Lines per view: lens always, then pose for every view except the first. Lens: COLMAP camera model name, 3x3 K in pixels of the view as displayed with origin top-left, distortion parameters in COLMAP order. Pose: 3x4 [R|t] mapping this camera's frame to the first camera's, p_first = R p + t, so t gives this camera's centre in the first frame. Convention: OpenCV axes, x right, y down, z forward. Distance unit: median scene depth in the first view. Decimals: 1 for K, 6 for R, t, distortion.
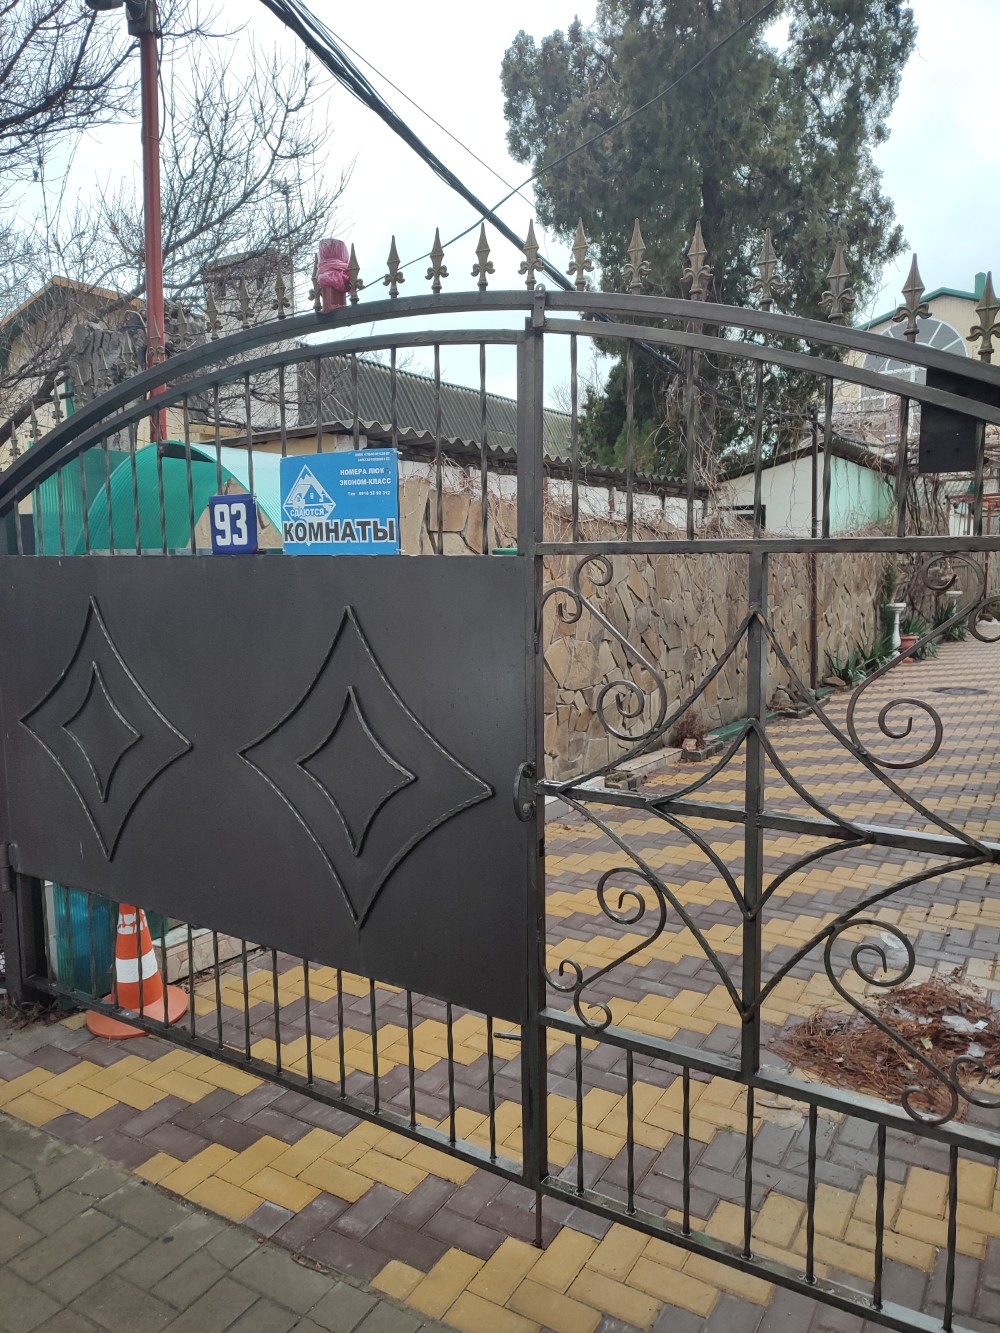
lens RADIAL K [[970.1, 0, 499.3], [0, 970.1, 683.5], [0, 0, 1]] dist [0.035117, 0.000219]
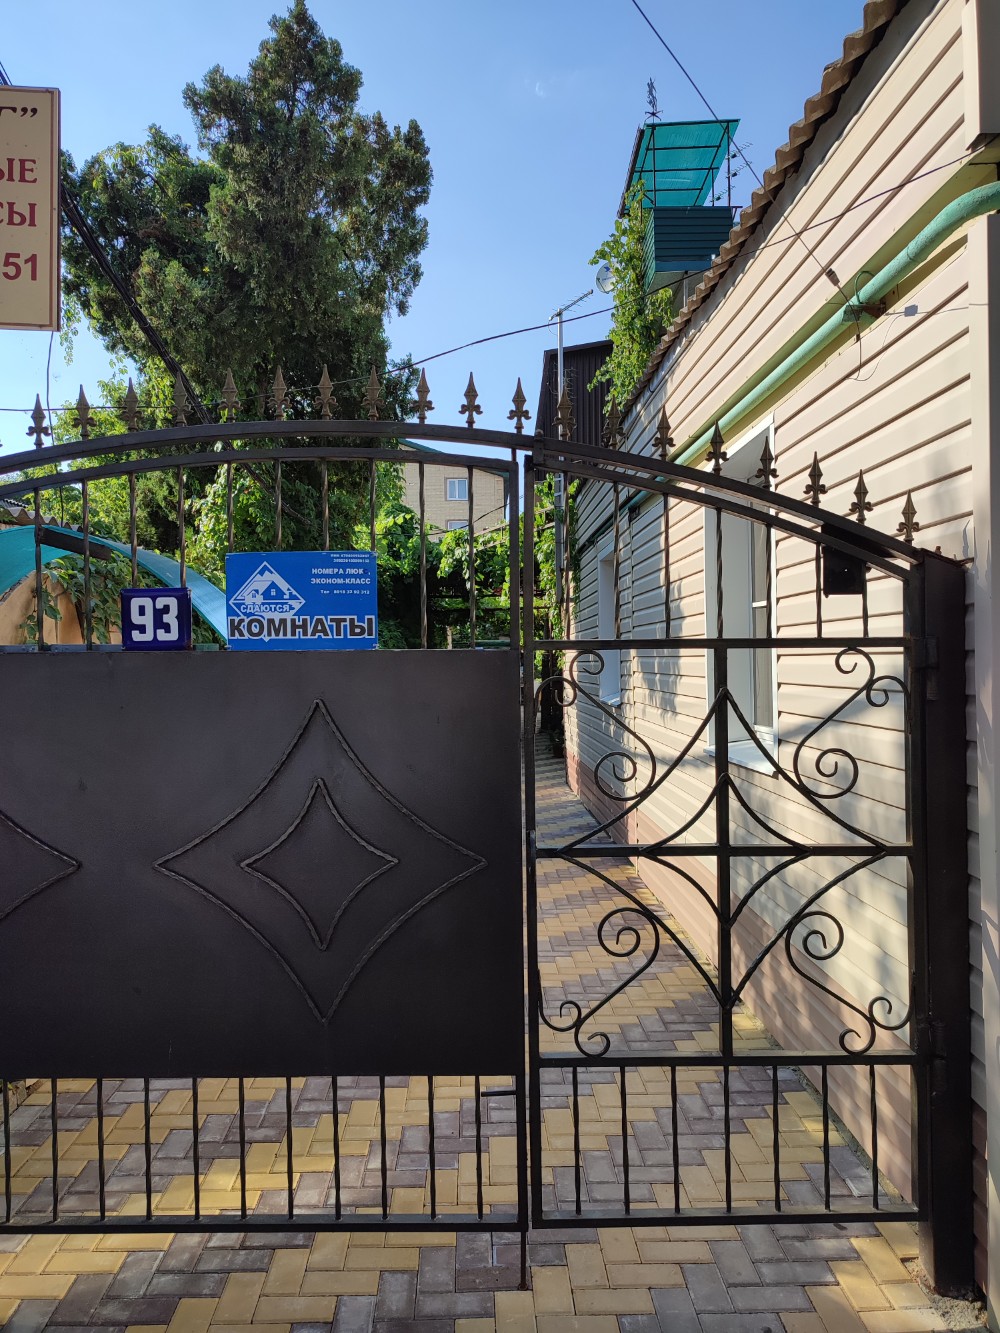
lens RADIAL K [[954.4, 0, 500.0], [0, 954.4, 666.5], [0, 0, 1]] dist [0.012515, 0.001775]
pose [[0.836665, -0.011795, 0.547588, -0.545390], [0.076429, 0.992501, -0.095398, -0.004196], [-0.542356, 0.121668, 0.831292, 0.059248]]
